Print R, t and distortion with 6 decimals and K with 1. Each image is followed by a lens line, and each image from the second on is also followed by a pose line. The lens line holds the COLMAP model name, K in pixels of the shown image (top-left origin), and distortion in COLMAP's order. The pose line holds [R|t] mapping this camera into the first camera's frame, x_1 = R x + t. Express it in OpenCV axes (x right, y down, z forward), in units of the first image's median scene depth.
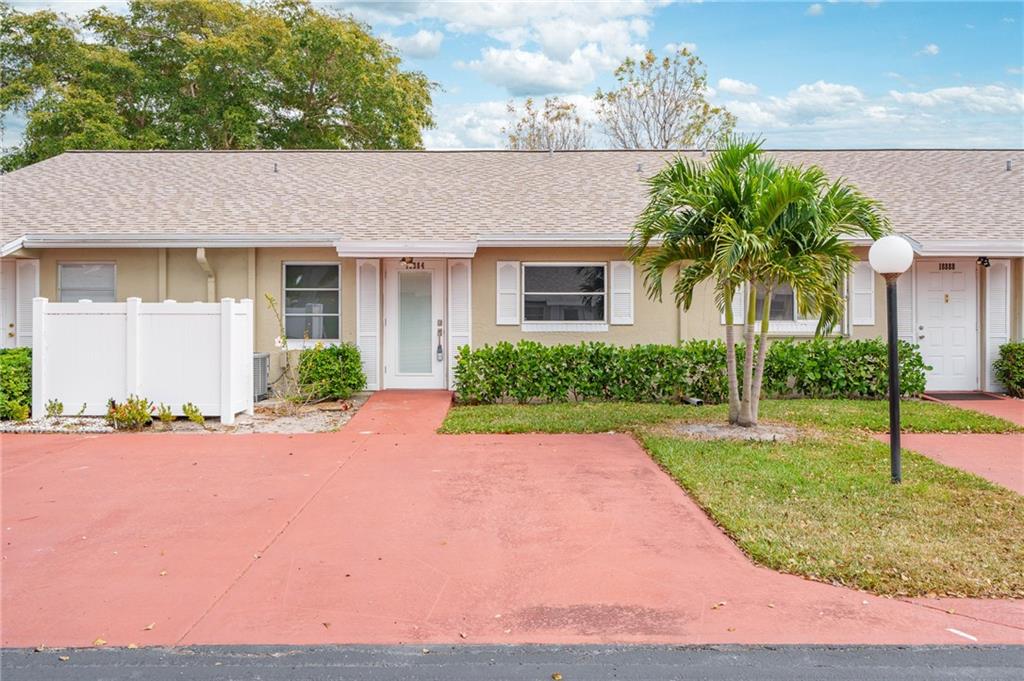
lens RADIAL K [[869.2, 0, 511.9], [0, 869.2, 337.8], [0, 0, 1]] dist [0.004368, 0.001736]
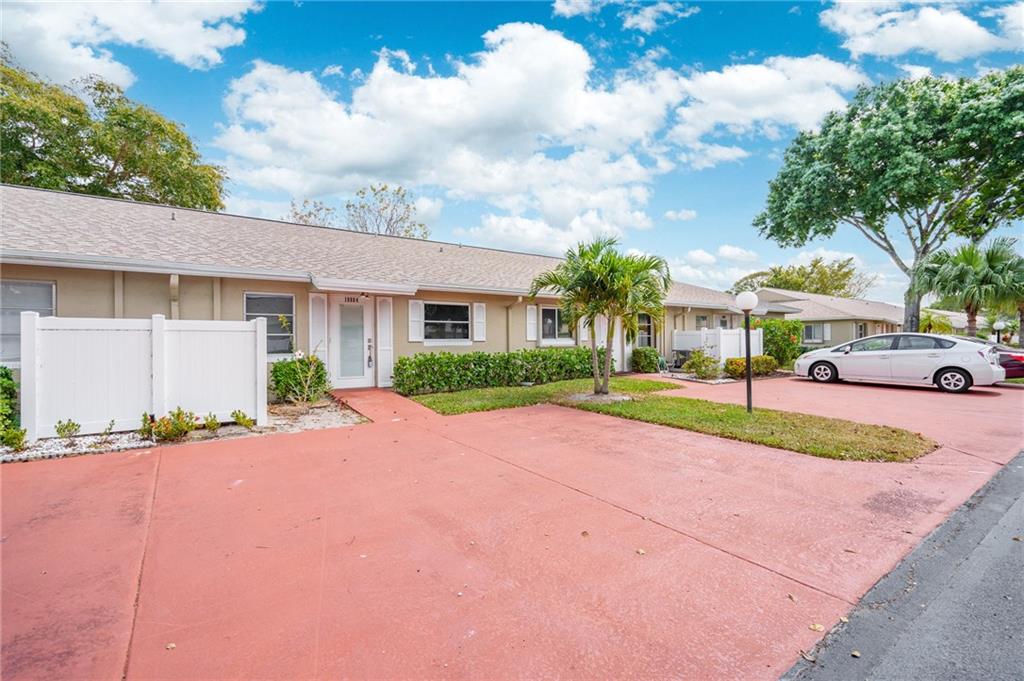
lens RADIAL K [[464.6, 0, 512.0], [0, 464.6, 340.5], [0, 0, 1]] dist [-0.001874, 0.000951]
pose [[0.804308, -0.003178, 0.594204, -0.375967], [0.022429, 0.999435, -0.025014, 0.007666], [-0.593789, 0.033446, 0.803926, 0.266105]]
